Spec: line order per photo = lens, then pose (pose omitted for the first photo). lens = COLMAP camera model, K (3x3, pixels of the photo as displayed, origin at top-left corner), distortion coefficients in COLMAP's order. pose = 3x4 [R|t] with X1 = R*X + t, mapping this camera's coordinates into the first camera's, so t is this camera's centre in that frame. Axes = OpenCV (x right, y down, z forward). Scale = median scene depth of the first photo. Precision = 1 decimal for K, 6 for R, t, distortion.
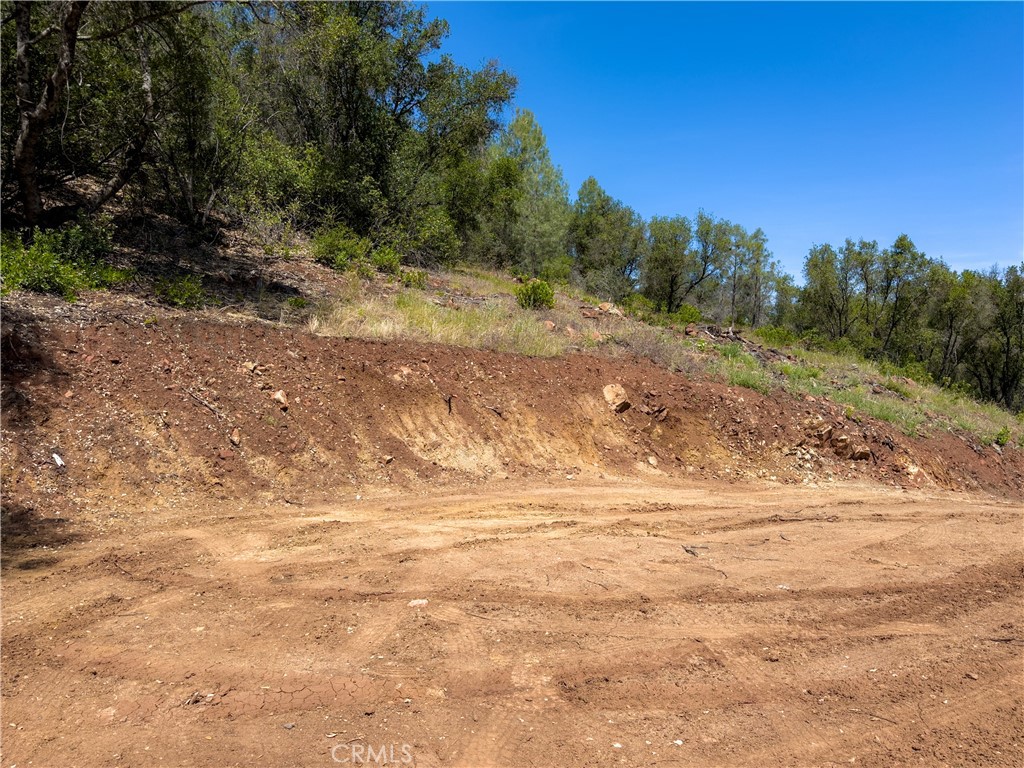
lens RADIAL K [[706.0, 0, 514.6], [0, 706.0, 390.9], [0, 0, 1]] dist [0.120550, -0.199907]
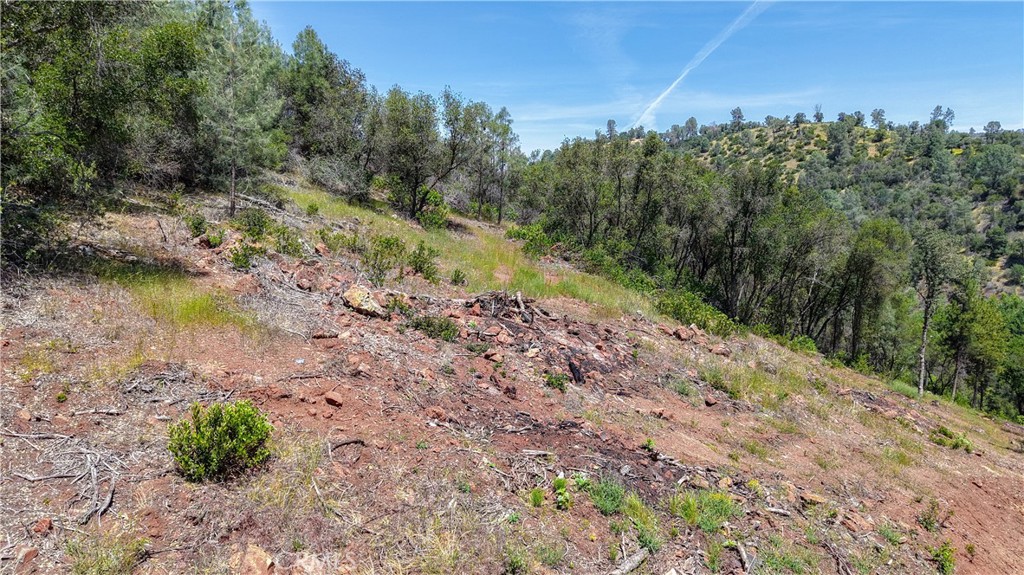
lens RADIAL K [[678.2, 0, 512.0], [0, 678.2, 287.5], [0, 0, 1]] dist [0.031893, -0.034964]
pose [[0.923764, -0.048395, 0.379892, 0.014185], [0.008919, 0.994433, 0.104995, -0.100291], [-0.382858, -0.093603, 0.919053, 0.205207]]
